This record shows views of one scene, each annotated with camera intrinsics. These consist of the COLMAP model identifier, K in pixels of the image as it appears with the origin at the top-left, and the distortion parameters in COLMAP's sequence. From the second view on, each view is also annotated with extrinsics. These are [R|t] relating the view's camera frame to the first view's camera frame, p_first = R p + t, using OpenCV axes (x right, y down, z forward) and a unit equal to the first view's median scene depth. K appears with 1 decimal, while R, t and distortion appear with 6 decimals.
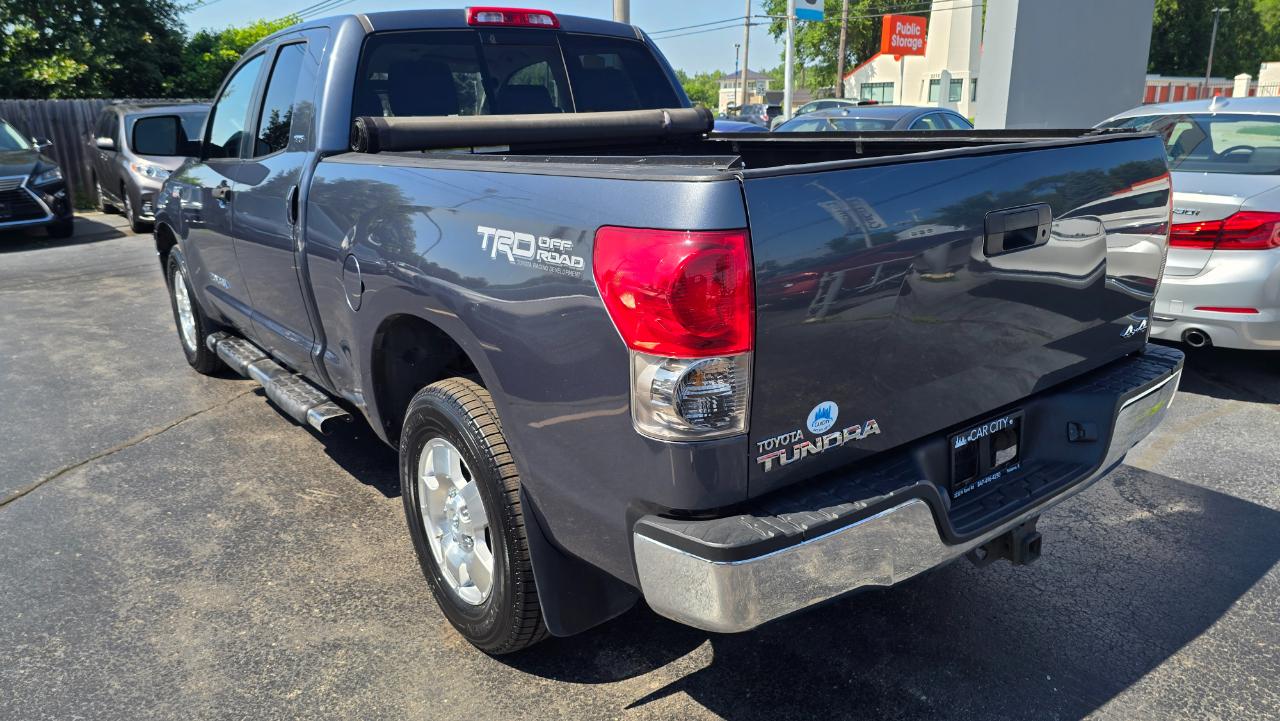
lens RADIAL K [[878.3, 0, 644.5], [0, 878.3, 365.5], [0, 0, 1]] dist [0.055599, -0.056020]
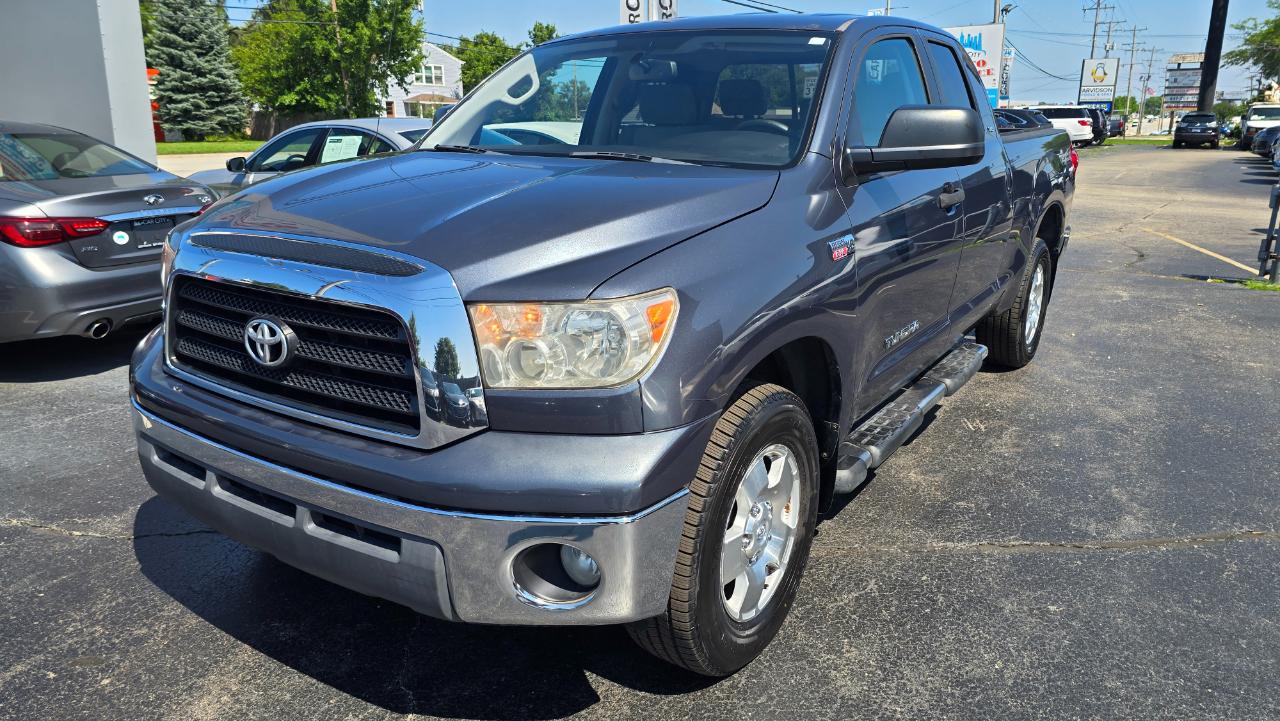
lens RADIAL K [[878.3, 0, 646.1], [0, 878.3, 350.5], [0, 0, 1]] dist [0.055599, -0.056020]
pose [[-0.329242, -0.219842, 0.918297, -1.472234], [0.271996, 0.909217, 0.315188, -0.502483], [-0.904222, 0.353546, -0.239556, 1.867875]]
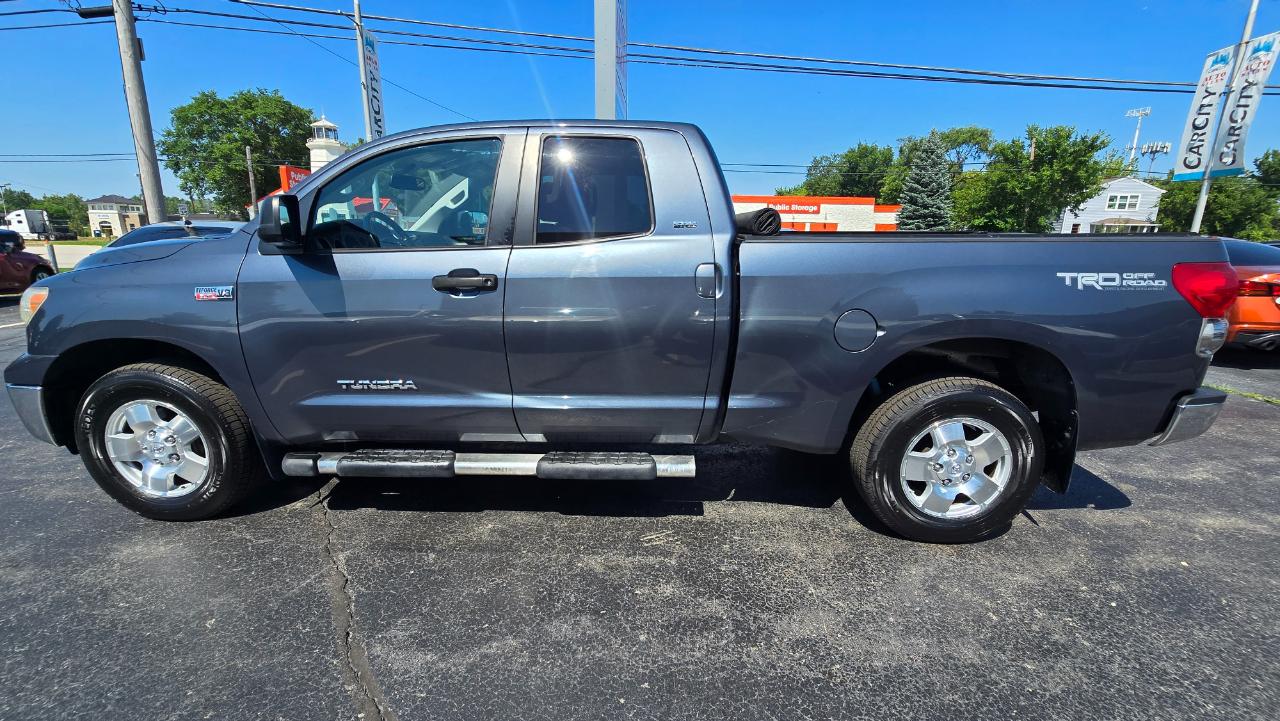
lens RADIAL K [[529.8, 0, 643.7], [0, 529.8, 368.7], [0, 0, 1]] dist [-0.005894, 0.000441]
pose [[0.627623, -0.167819, 0.760214, -0.972272], [0.193895, 0.979415, 0.056132, -0.122202], [-0.753985, 0.112172, 0.647243, 0.621777]]
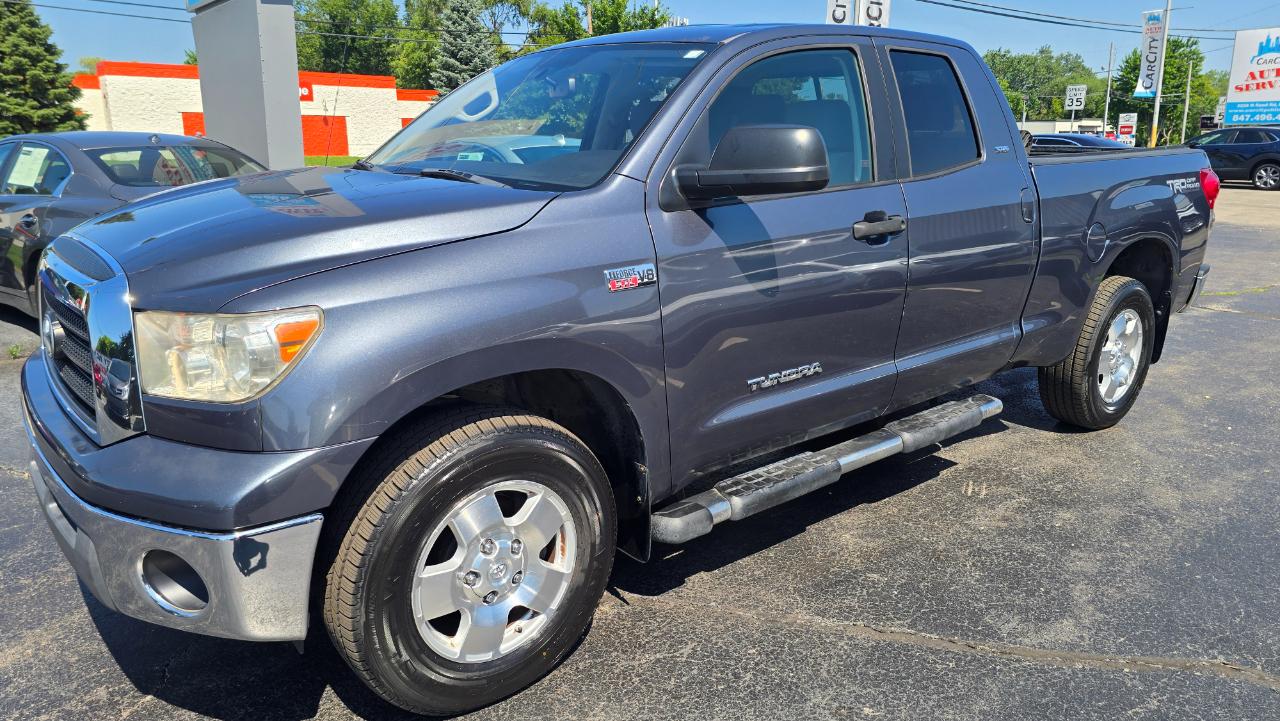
lens RADIAL K [[878.3, 0, 636.3], [0, 878.3, 360.3], [0, 0, 1]] dist [0.055599, -0.056020]
pose [[-0.038280, -0.228360, 0.972824, -1.506411], [0.277887, 0.932703, 0.229877, -0.390837], [-0.959851, 0.279135, 0.027754, 1.481325]]
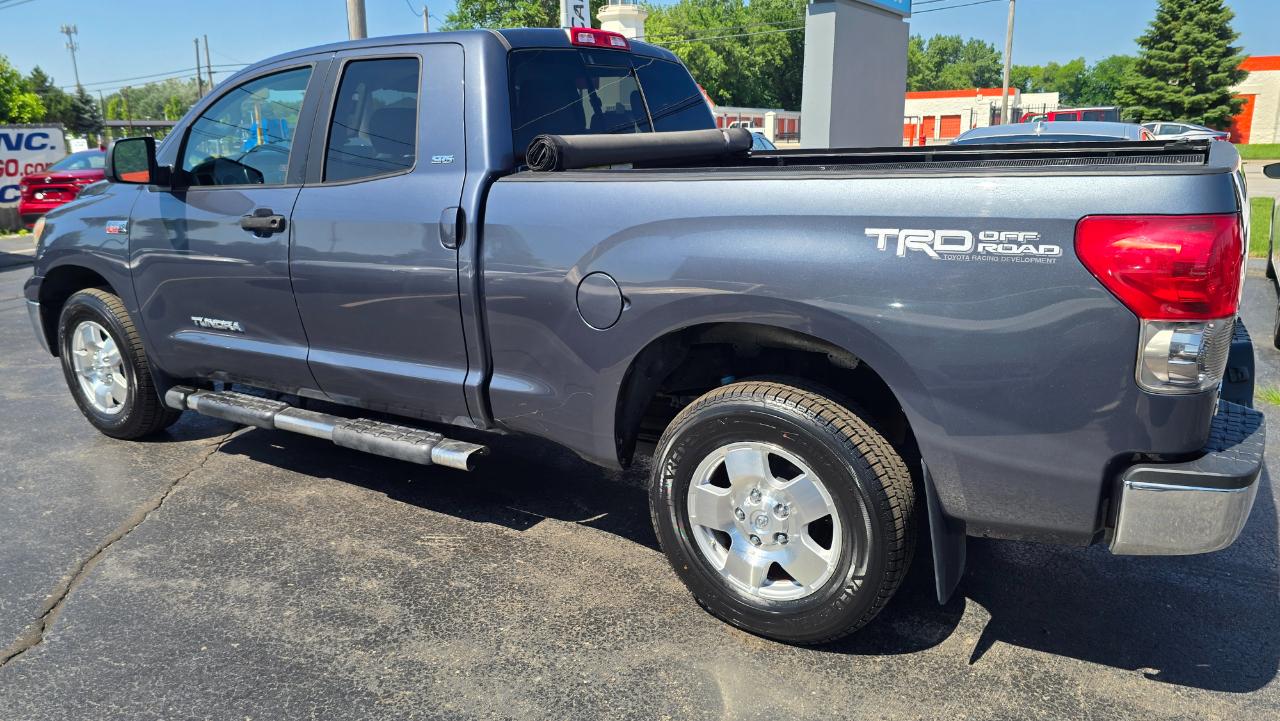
lens RADIAL K [[878.3, 0, 630.5], [0, 878.3, 355.0], [0, 0, 1]] dist [0.055599, -0.056020]
pose [[0.938933, -0.085136, 0.333402, -0.535230], [0.099025, 0.994774, -0.024855, -0.004311], [-0.329544, 0.056352, 0.942457, 0.059250]]
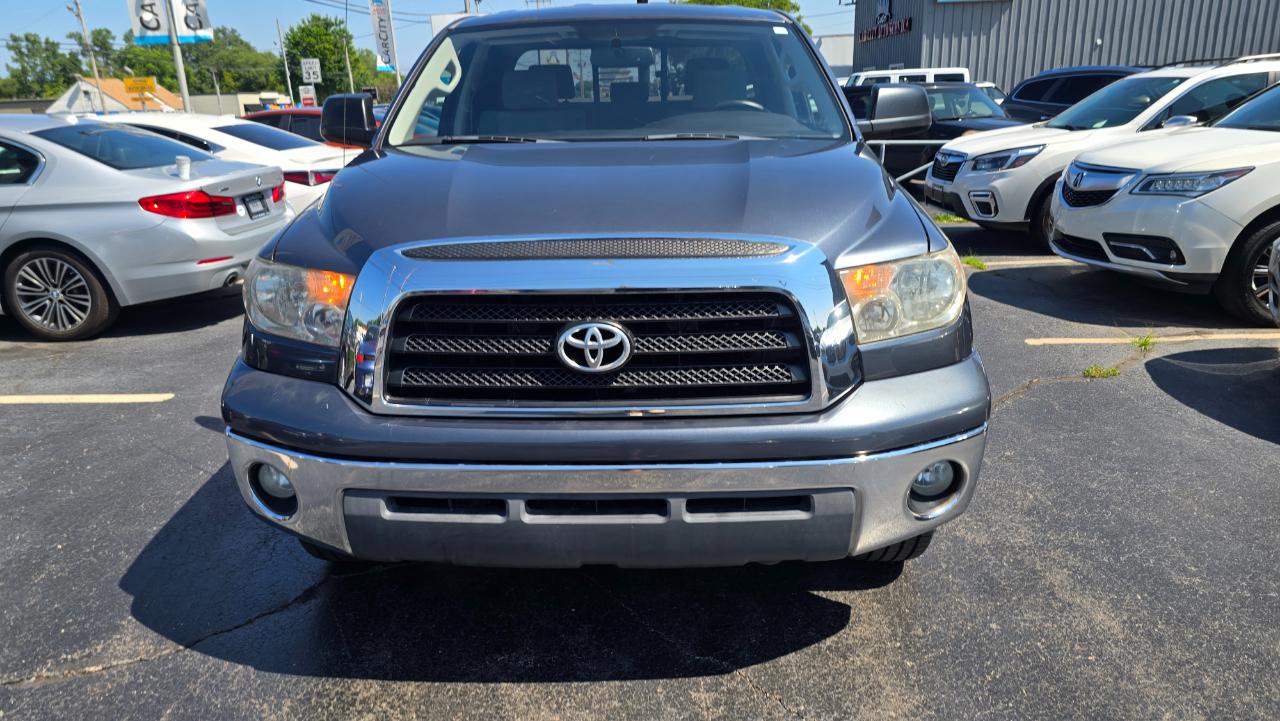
lens RADIAL K [[857.4, 0, 629.7], [0, 857.4, 374.2], [0, 0, 1]] dist [0.026721, -0.017623]
pose [[-0.778842, -0.153094, 0.608250, -1.161494], [0.216194, 0.844800, 0.489461, -0.657882], [-0.588783, 0.512713, -0.624868, 2.349690]]
